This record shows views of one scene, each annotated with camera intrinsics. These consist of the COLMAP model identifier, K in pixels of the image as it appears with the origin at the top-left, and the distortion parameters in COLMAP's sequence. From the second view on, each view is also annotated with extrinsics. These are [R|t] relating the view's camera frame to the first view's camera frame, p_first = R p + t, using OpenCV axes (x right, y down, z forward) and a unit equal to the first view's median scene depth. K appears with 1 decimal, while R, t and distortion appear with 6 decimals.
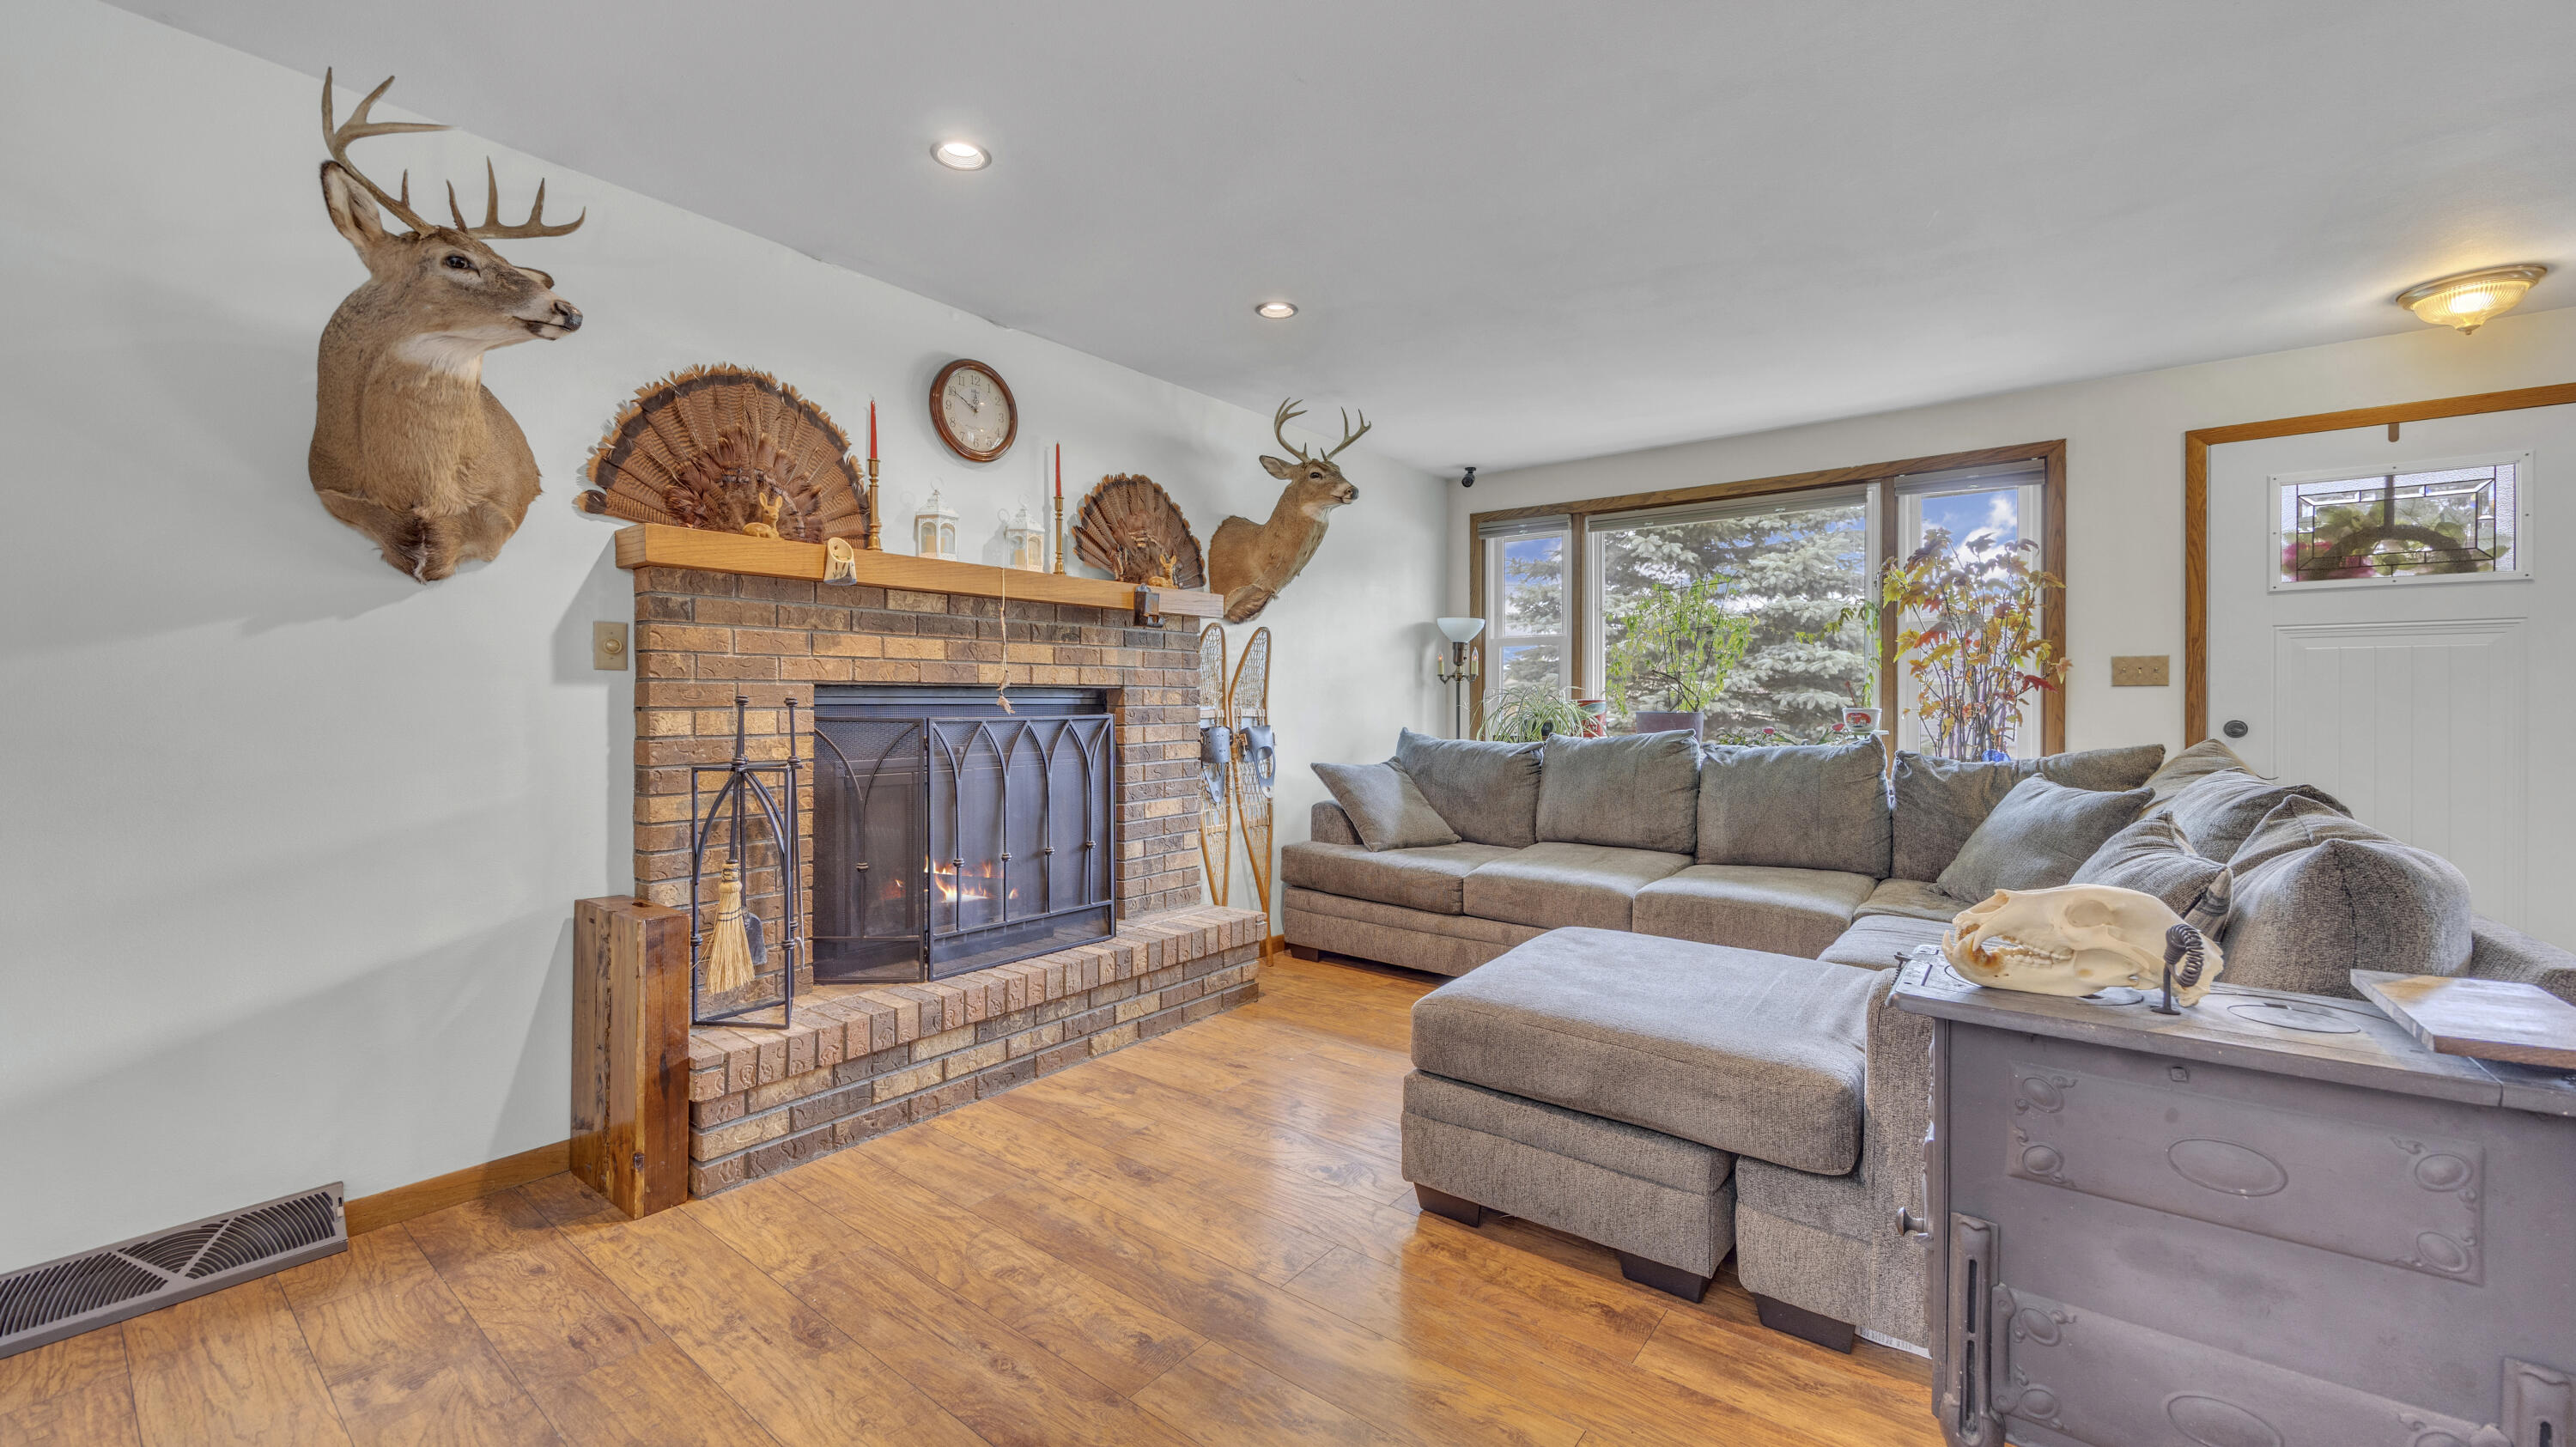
lens RADIAL K [[996.3, 0, 1285.7], [0, 996.3, 669.5], [0, 0, 1]] dist [-0.001048, -0.000172]
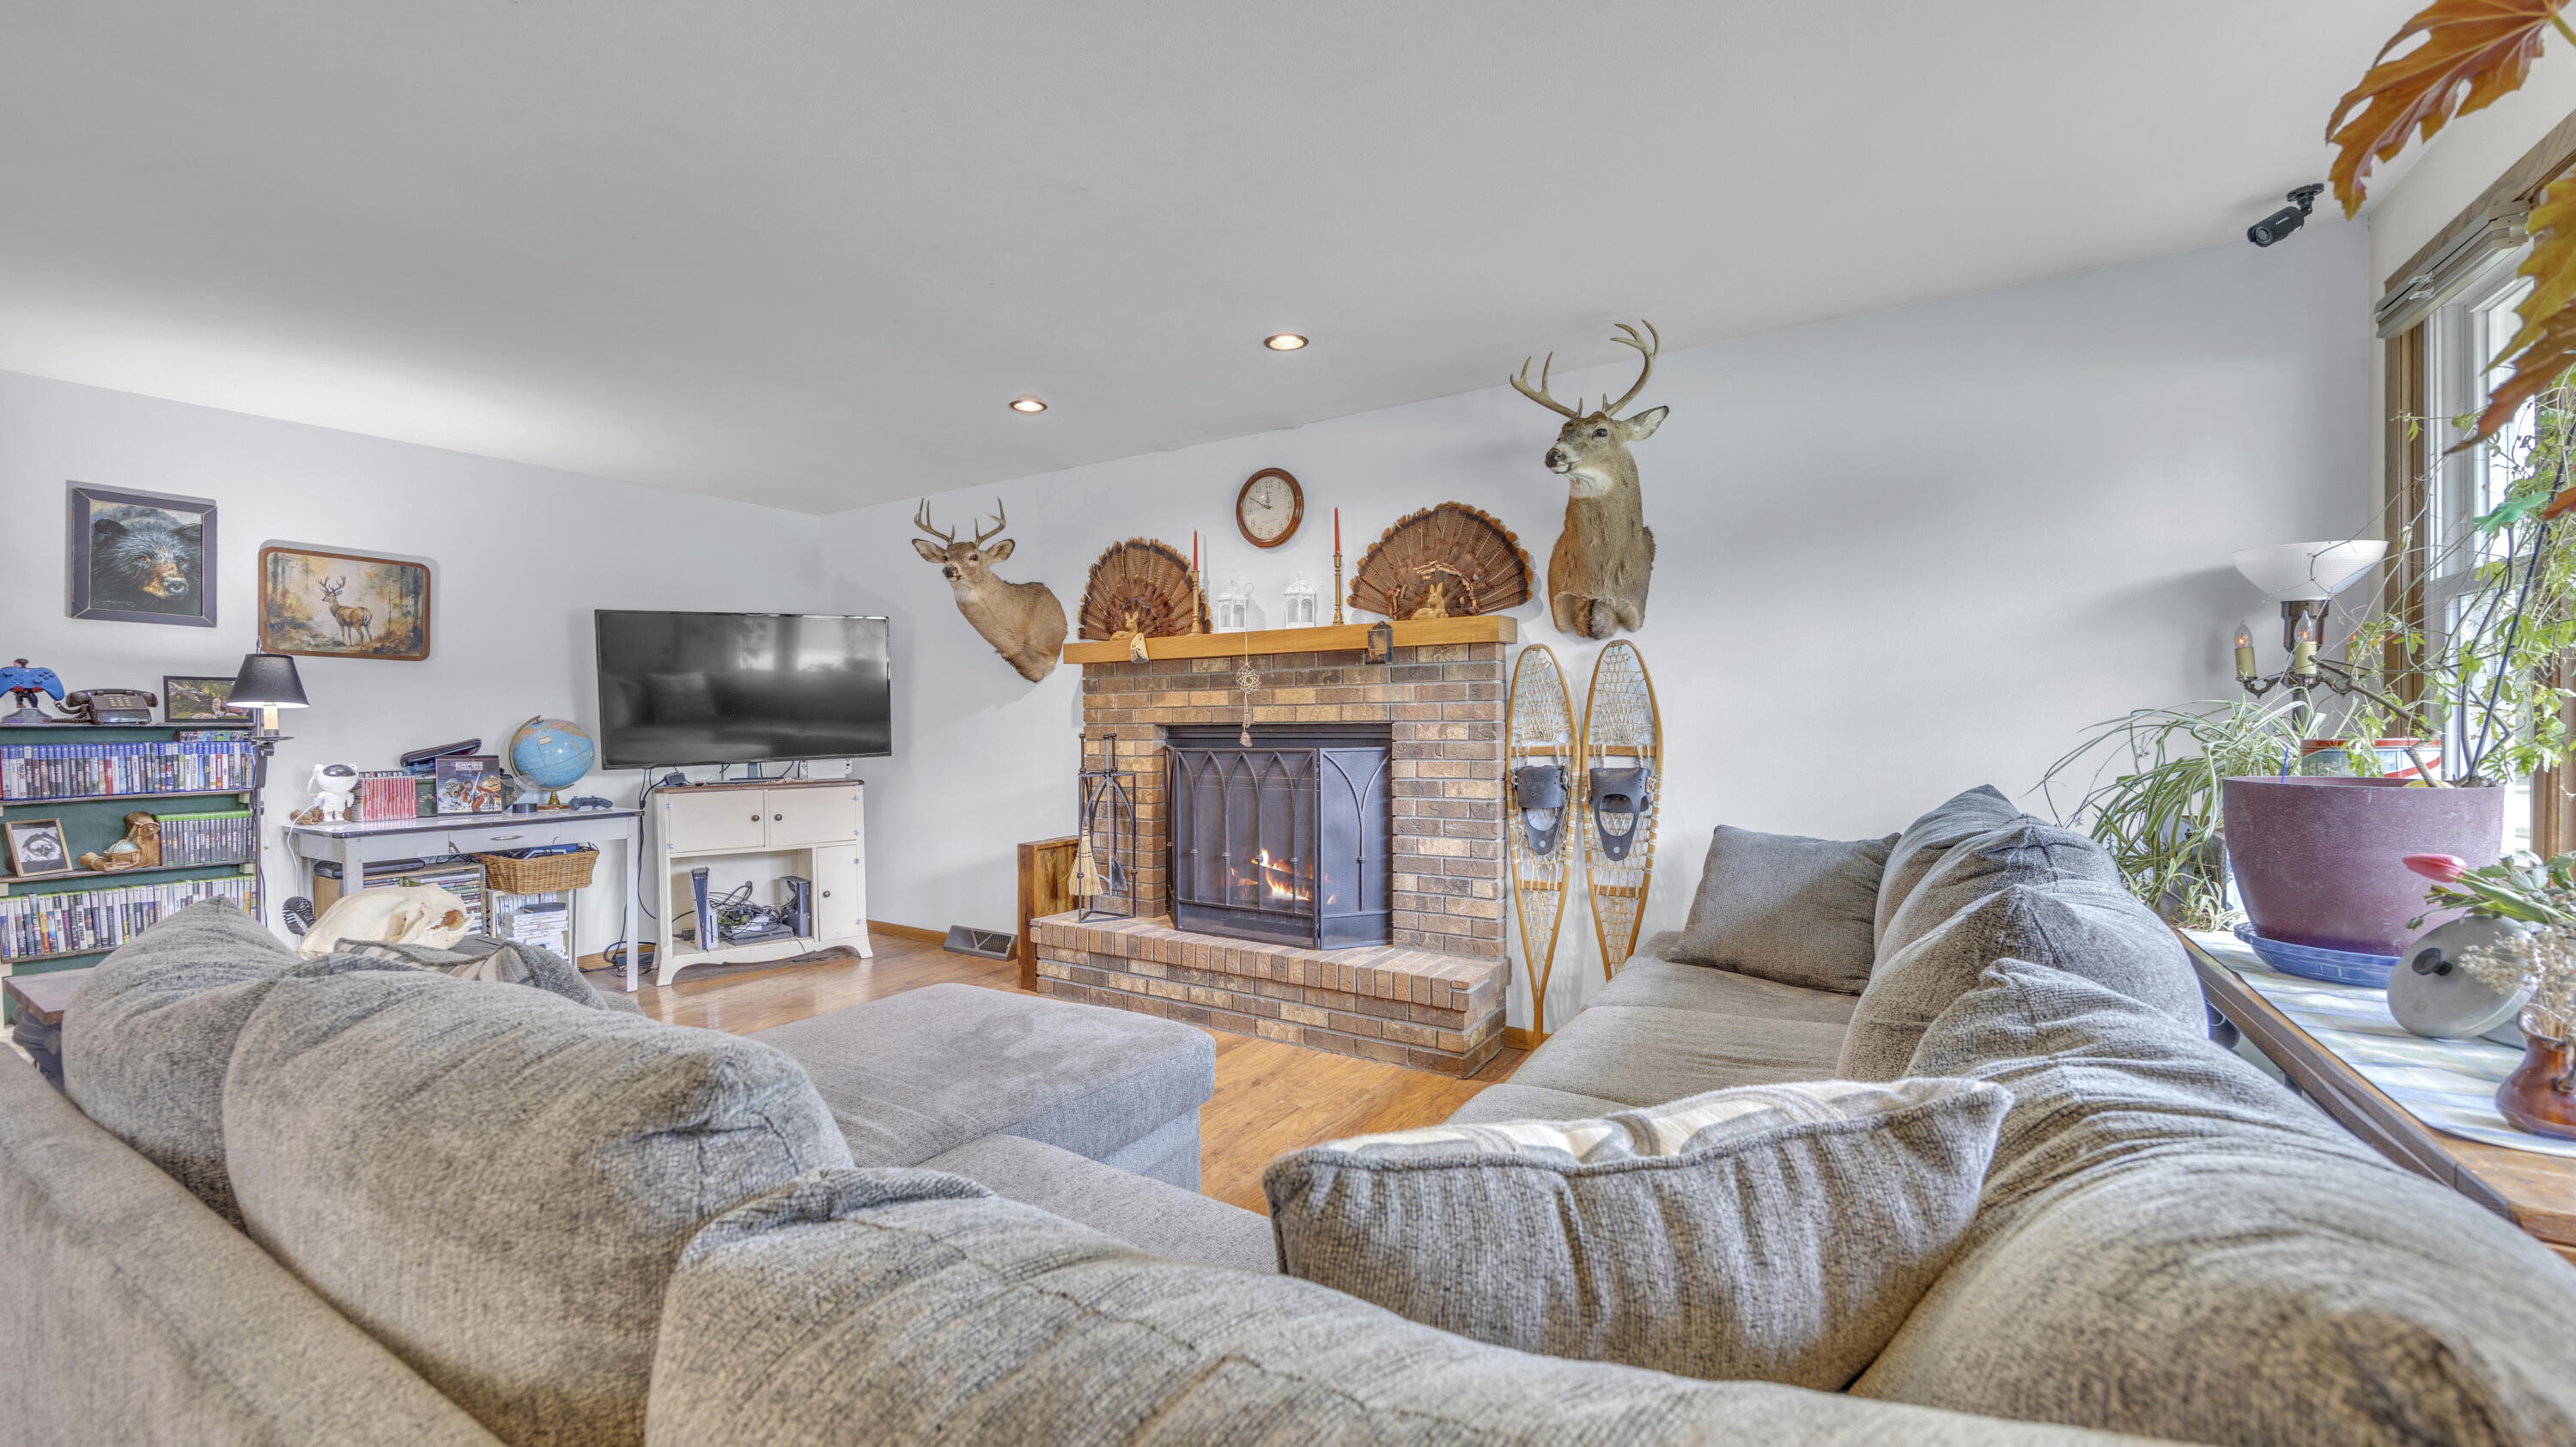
lens RADIAL K [[995.8, 0, 1270.5], [0, 995.8, 707.7], [0, 0, 1]] dist [-0.000081, 0.000142]
pose [[0.103256, -0.018936, -0.994475, 0.923846], [0.037315, 0.999189, -0.015152, 0.014741], [0.993955, -0.035544, 0.103878, 0.836756]]
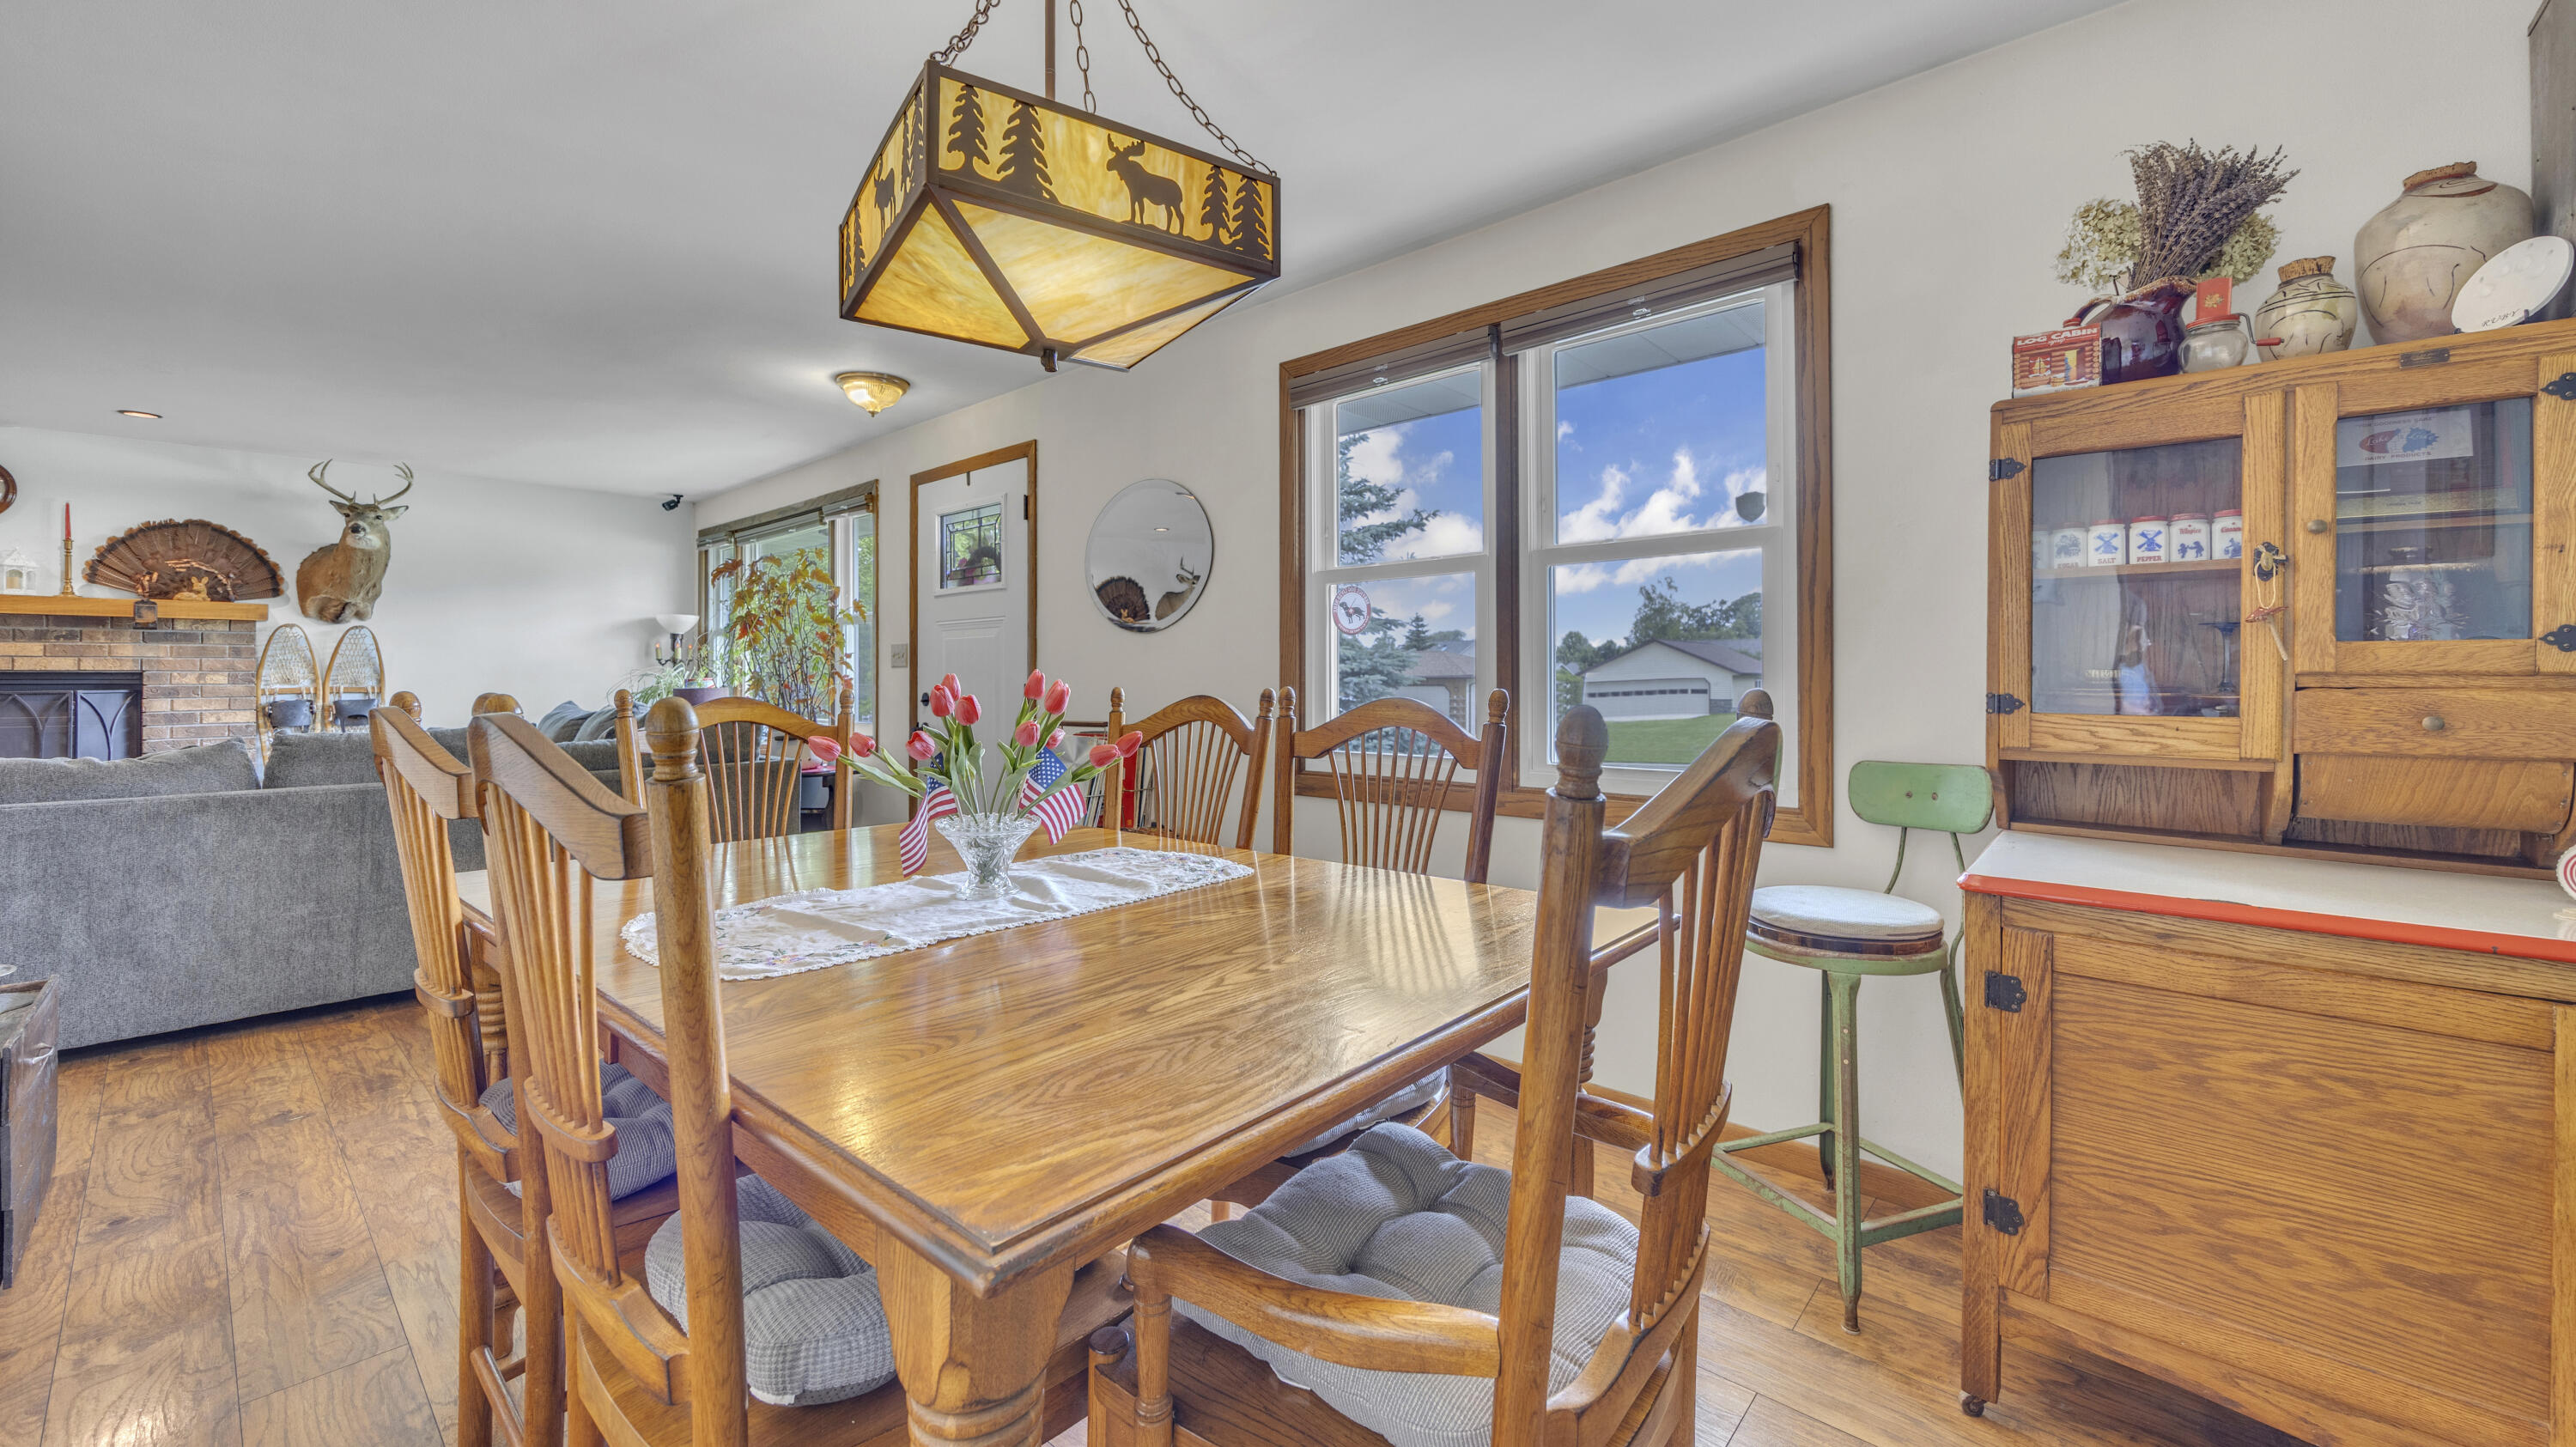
lens RADIAL K [[996.3, 0, 1285.7], [0, 996.3, 669.5], [0, 0, 1]] dist [-0.001048, -0.000172]
pose [[0.998219, -0.006161, -0.059339, 1.685503], [0.007245, 0.999811, 0.018068, 0.000985], [0.059216, -0.018466, 0.998074, -0.347663]]
